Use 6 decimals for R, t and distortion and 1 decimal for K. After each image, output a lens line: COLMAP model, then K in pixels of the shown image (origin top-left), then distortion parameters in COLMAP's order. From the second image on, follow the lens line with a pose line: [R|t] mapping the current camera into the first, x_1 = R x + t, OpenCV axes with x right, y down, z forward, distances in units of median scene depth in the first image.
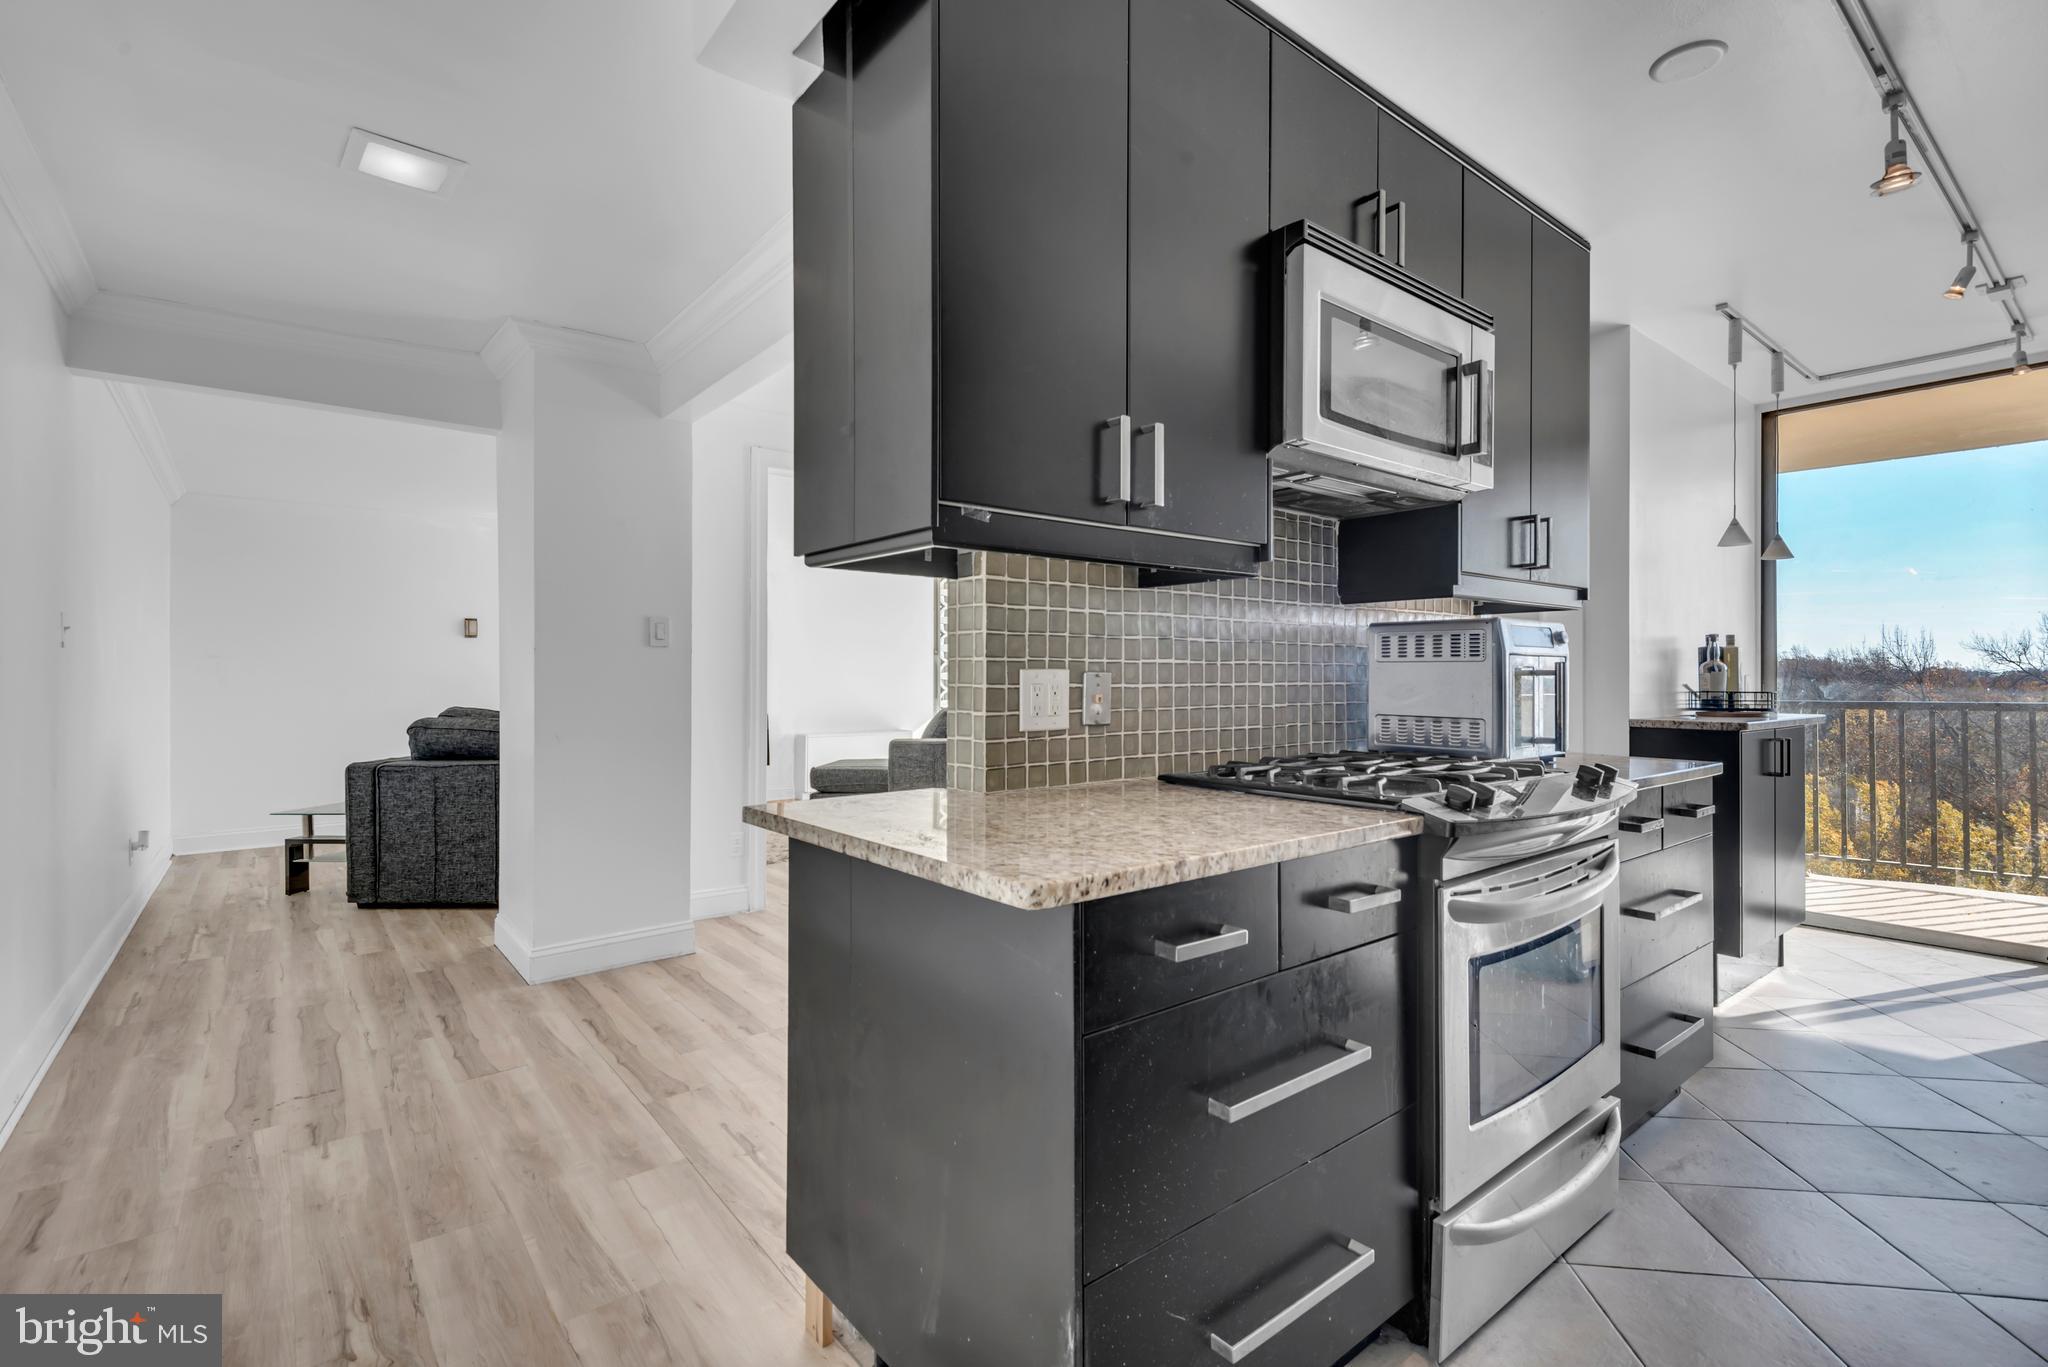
lens RADIAL K [[934.5, 0, 1028.1], [0, 934.5, 680.4], [0, 0, 1]] dist [0.016865, -0.000340]
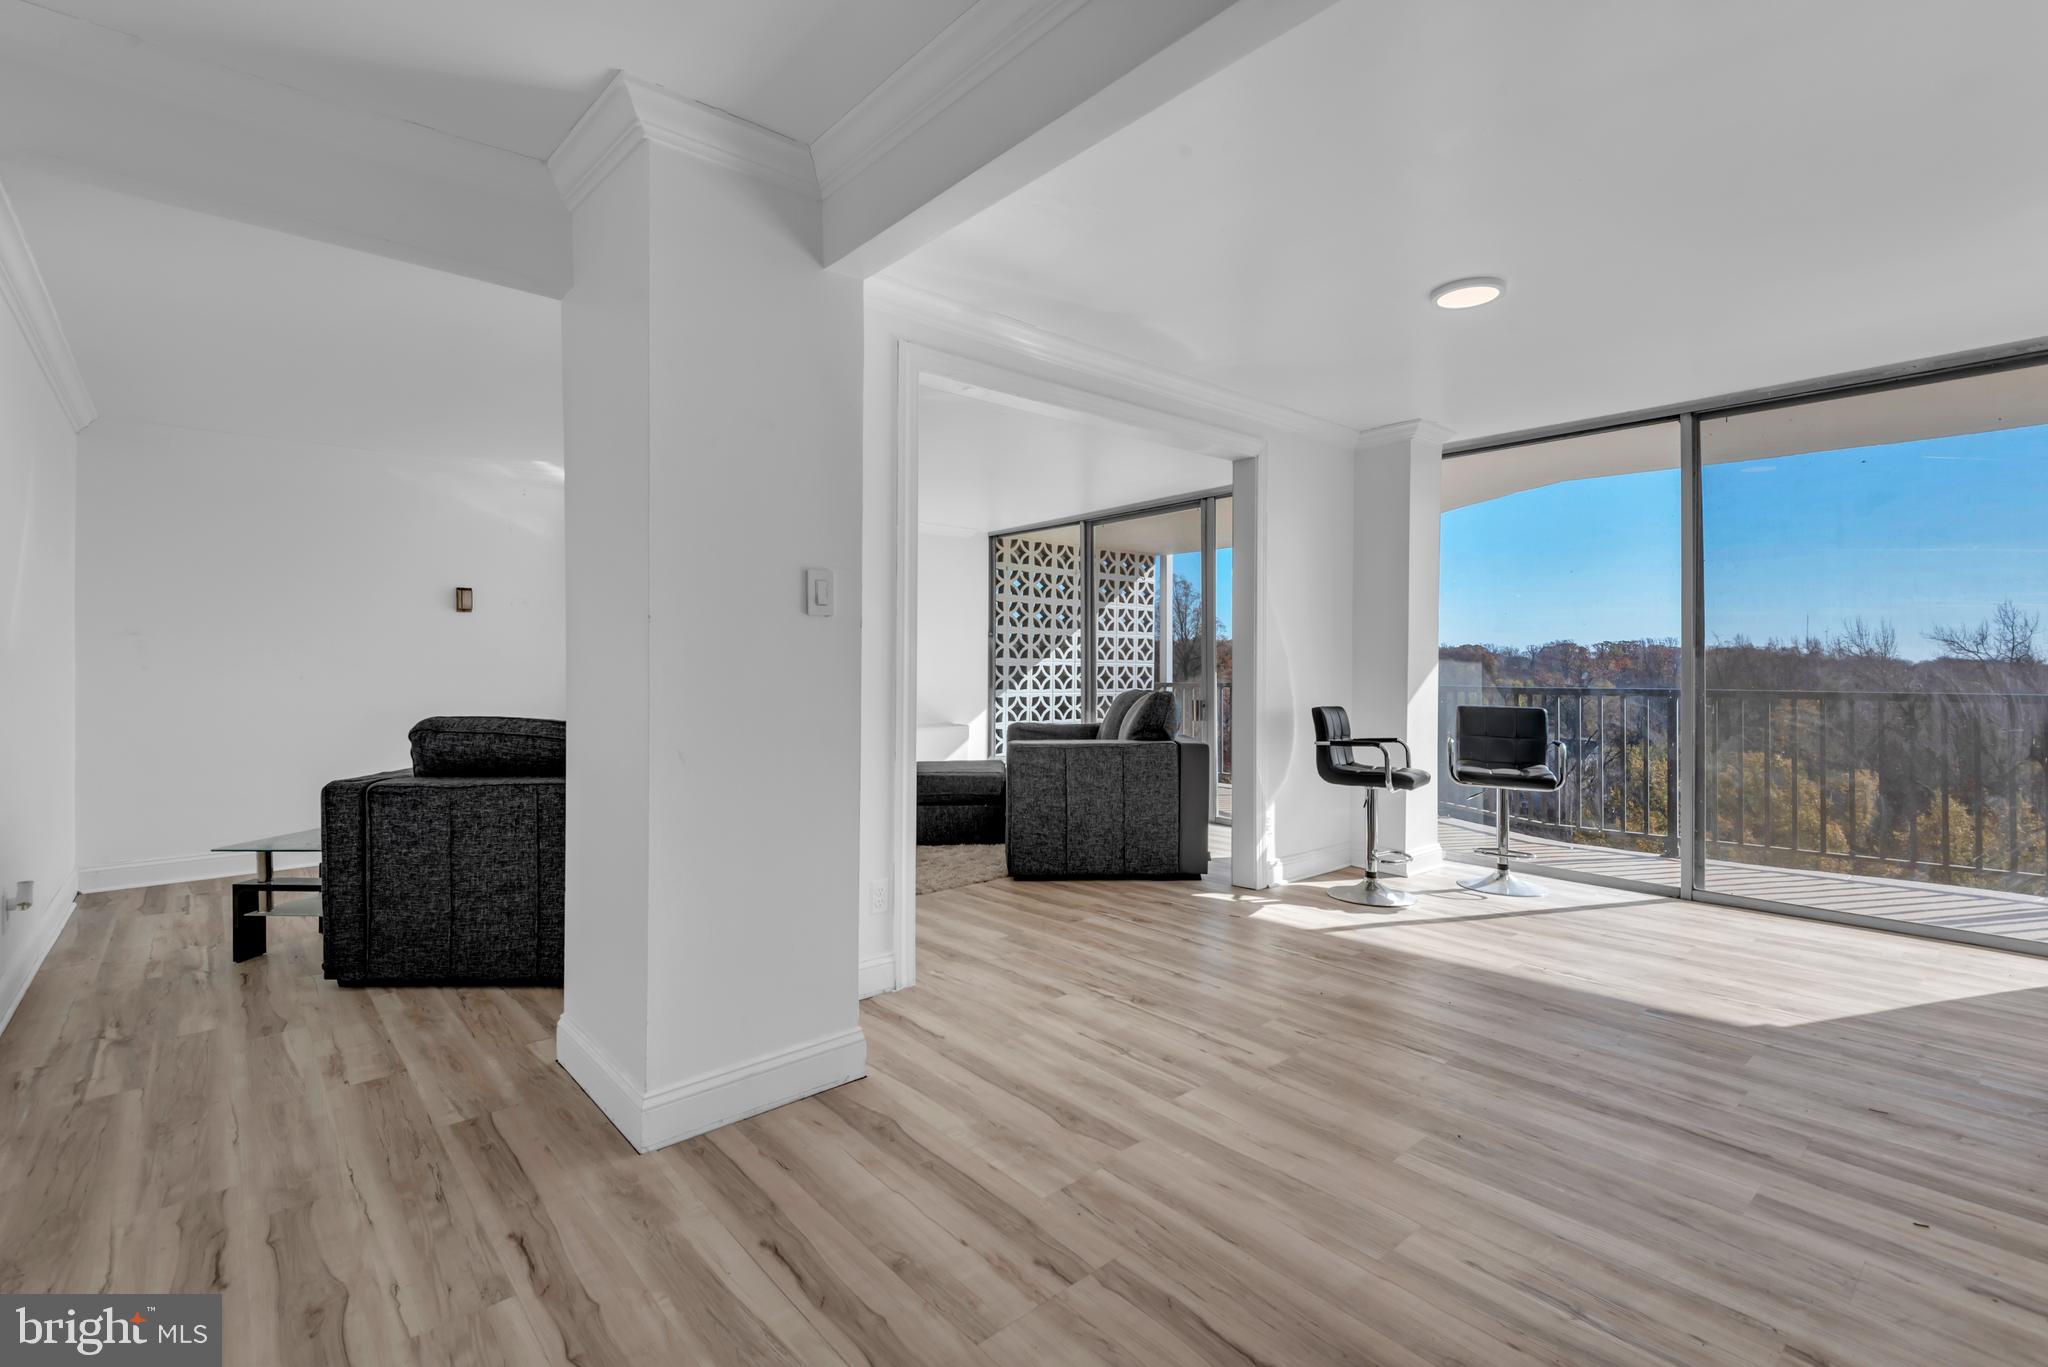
lens RADIAL K [[916.4, 0, 984.1], [0, 916.4, 668.8], [0, 0, 1]] dist [0.016363, -0.000208]
pose [[0.999662, 0.003782, 0.025707, -0.269294], [-0.003849, 0.999989, 0.002537, -0.000469], [-0.025697, -0.002635, 0.999666, 0.322896]]
